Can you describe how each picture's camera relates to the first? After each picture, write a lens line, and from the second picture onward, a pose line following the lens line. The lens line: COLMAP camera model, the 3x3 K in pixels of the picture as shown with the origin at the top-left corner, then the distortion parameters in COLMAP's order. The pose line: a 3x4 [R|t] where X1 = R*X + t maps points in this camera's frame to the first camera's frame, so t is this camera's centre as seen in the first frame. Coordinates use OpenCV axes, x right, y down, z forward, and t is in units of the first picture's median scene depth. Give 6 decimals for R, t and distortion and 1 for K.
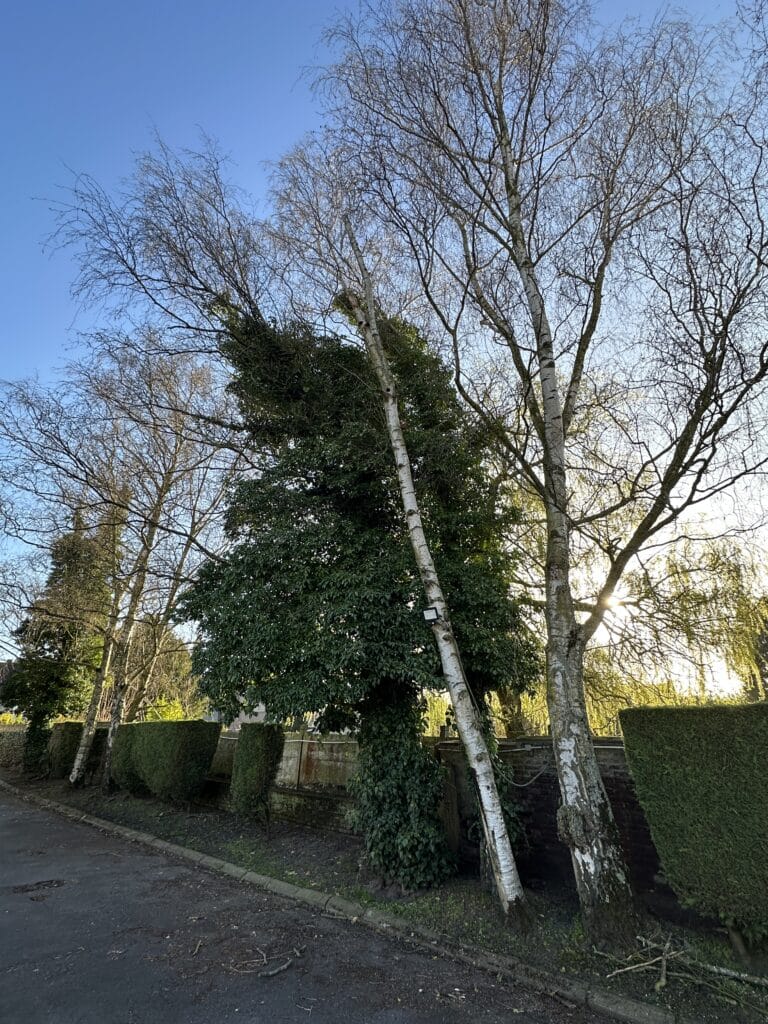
lens RADIAL K [[466.3, 0, 388.2], [0, 466.3, 526.8], [0, 0, 1]] dist [-0.000492, 0.000009]
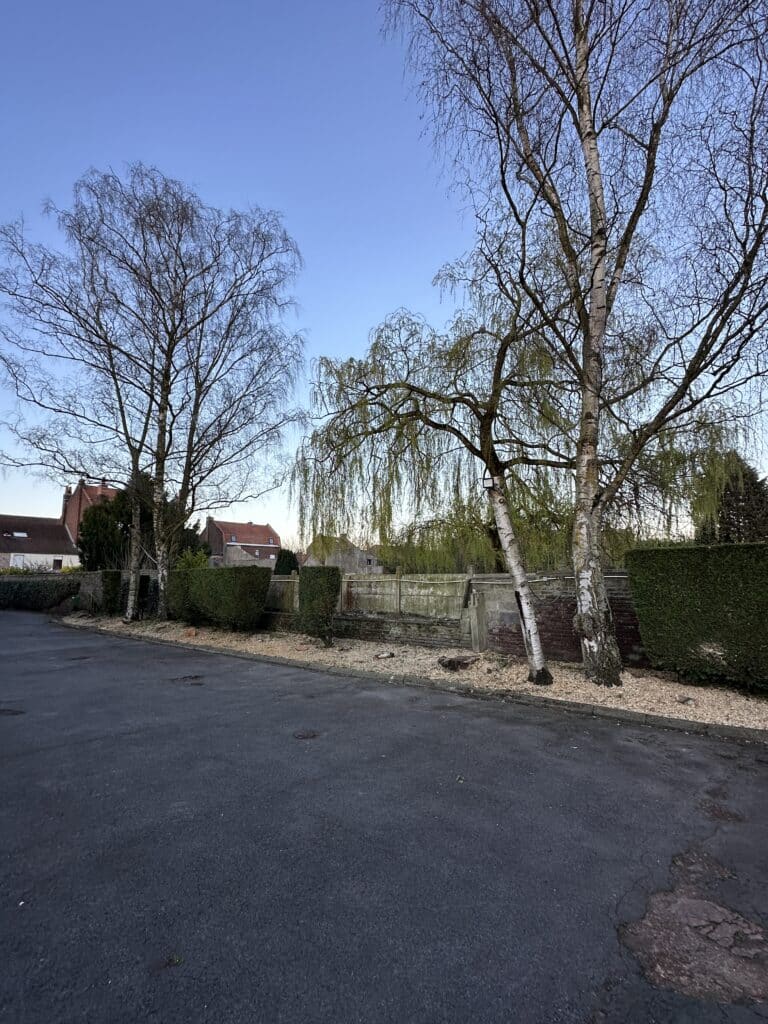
lens RADIAL K [[466.3, 0, 388.2], [0, 466.3, 526.8], [0, 0, 1]] dist [-0.000492, 0.000009]
pose [[0.998711, -0.015687, 0.048271, -0.268470], [0.000138, 0.951878, 0.306476, -0.096269], [-0.050756, -0.306074, 0.950654, -0.250908]]
